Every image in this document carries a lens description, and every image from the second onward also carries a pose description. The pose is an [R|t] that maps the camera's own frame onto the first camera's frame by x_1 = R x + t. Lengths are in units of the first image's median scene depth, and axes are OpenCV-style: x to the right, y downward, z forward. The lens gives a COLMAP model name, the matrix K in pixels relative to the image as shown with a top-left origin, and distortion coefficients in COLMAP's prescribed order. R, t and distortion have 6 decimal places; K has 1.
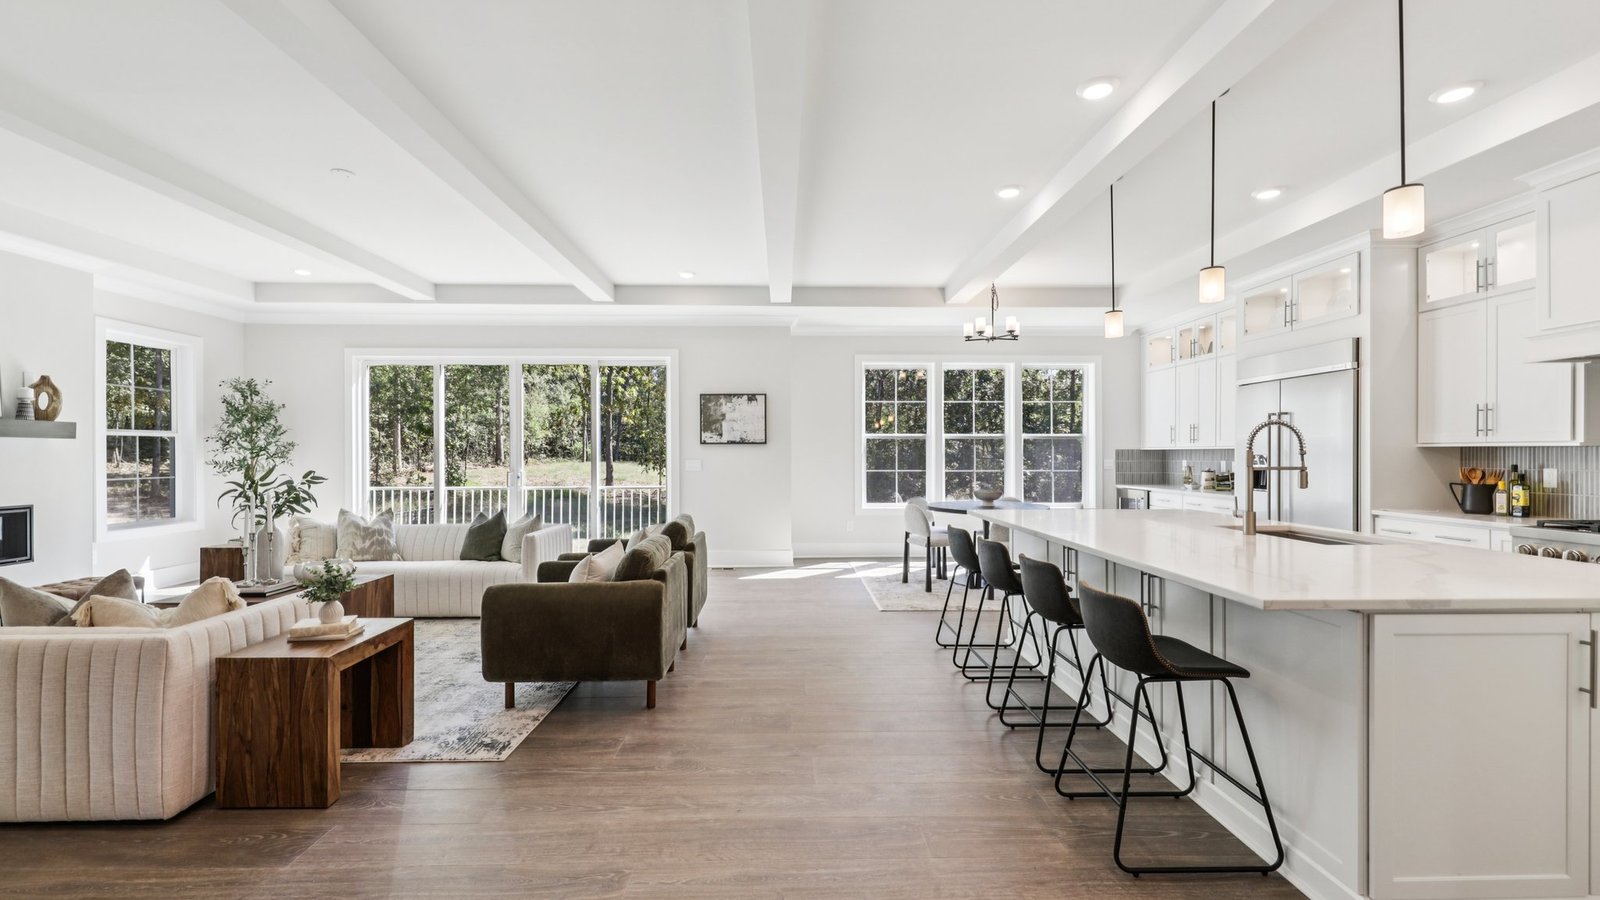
lens RADIAL K [[665.3, 0, 795.1], [0, 665.3, 443.8], [0, 0, 1]] dist [-0.001903, -0.000516]
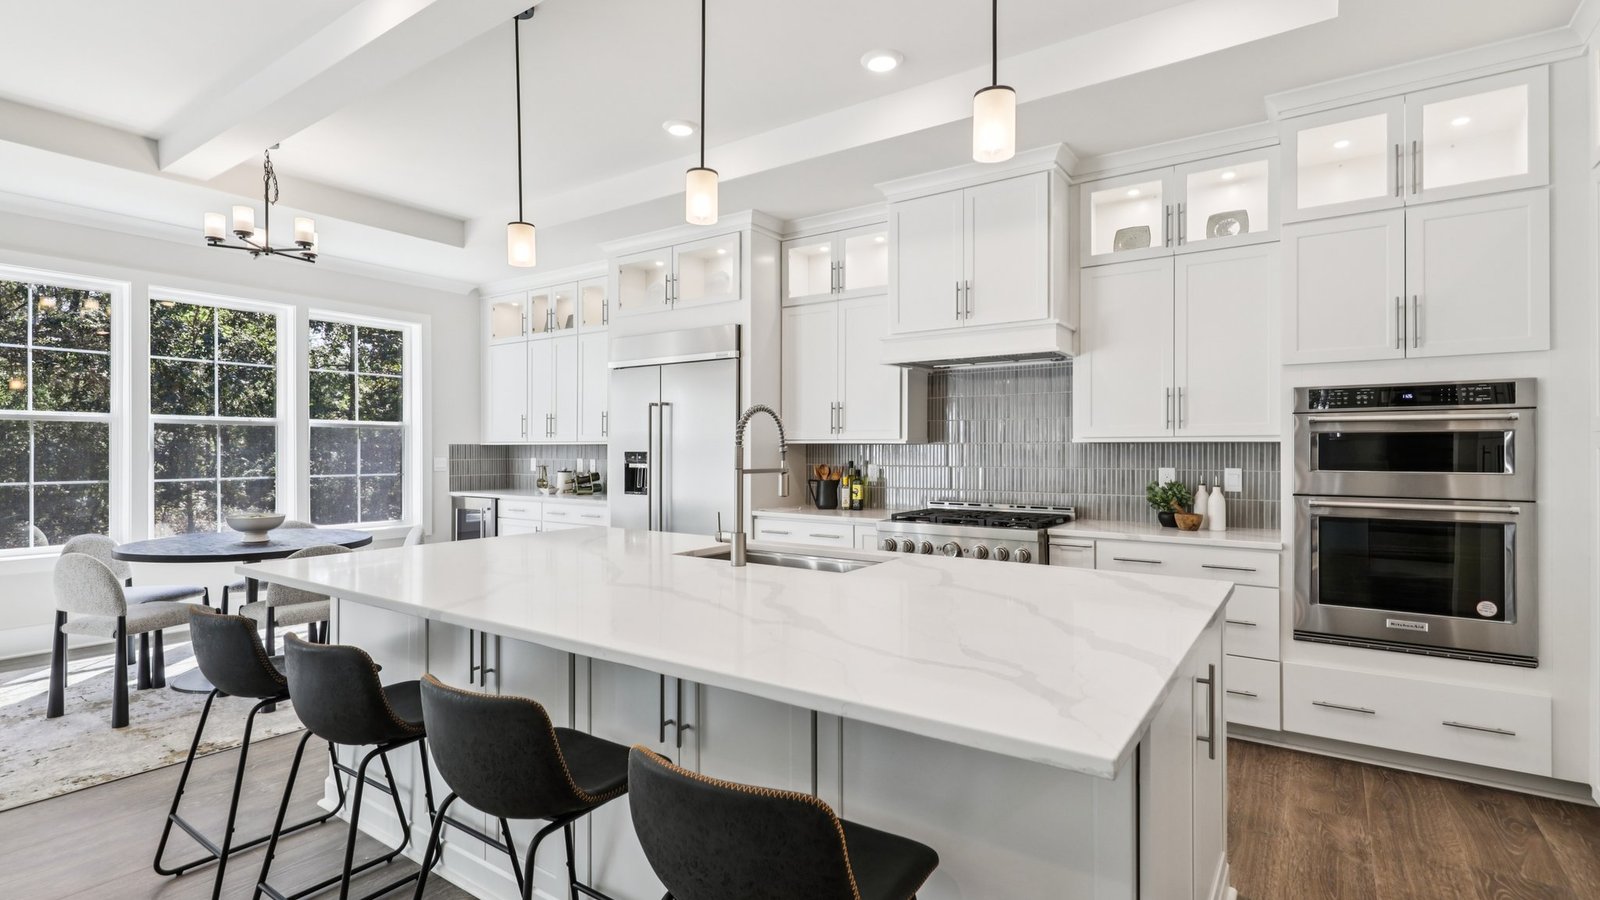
lens RADIAL K [[737.0, 0, 780.9], [0, 737.0, 454.9], [0, 0, 1]] dist [0.008190, -0.000614]
pose [[0.590460, -0.003765, 0.807058, 0.041939], [-0.013537, 0.999802, 0.014568, 0.003926], [-0.806953, -0.019527, 0.590293, 0.261940]]
